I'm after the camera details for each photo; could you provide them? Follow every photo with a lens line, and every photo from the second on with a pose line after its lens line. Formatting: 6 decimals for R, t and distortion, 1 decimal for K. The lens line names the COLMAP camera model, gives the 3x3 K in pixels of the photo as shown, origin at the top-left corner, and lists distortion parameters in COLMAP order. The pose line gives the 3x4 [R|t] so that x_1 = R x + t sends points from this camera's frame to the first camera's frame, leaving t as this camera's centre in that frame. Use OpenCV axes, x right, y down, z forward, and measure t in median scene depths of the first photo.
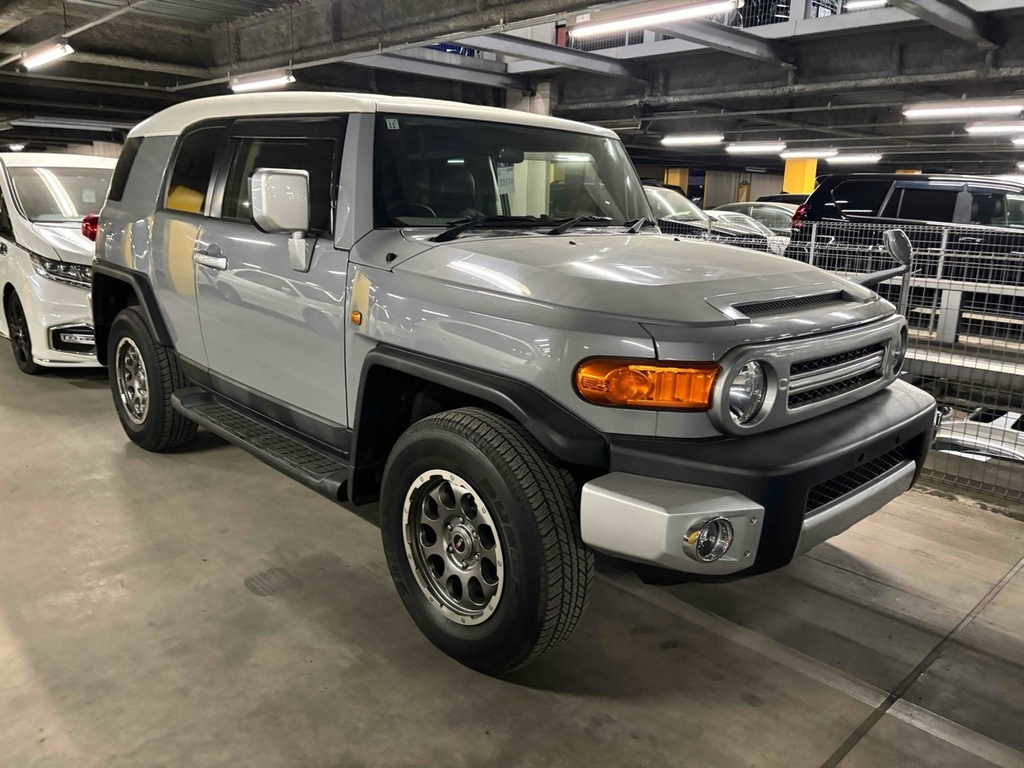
lens RADIAL K [[762.4, 0, 512.0], [0, 762.4, 384.0], [0, 0, 1]] dist [0.008761, -0.006379]
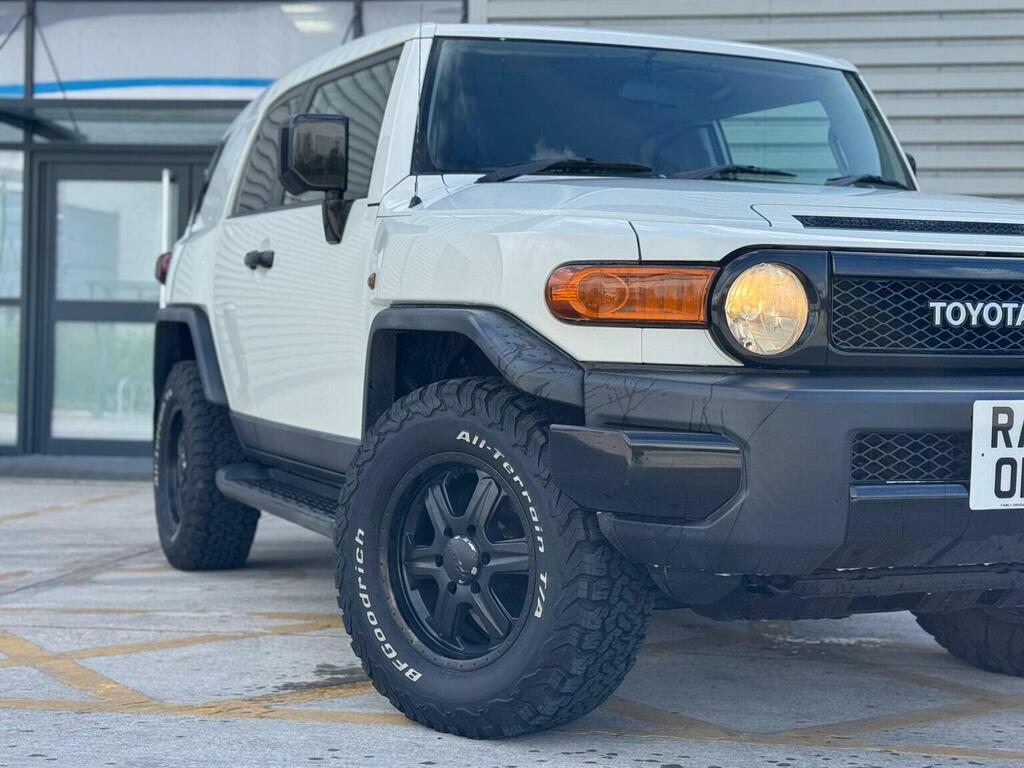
lens RADIAL K [[1633.7, 0, 512.0], [0, 1633.7, 384.0], [0, 0, 1]] dist [0.049279, 0.121728]
pose [[0.933797, -0.006246, -0.357750, 0.502060], [-0.076376, 0.973324, -0.216351, 0.349817], [0.349558, 0.229351, 0.908409, -0.412501]]
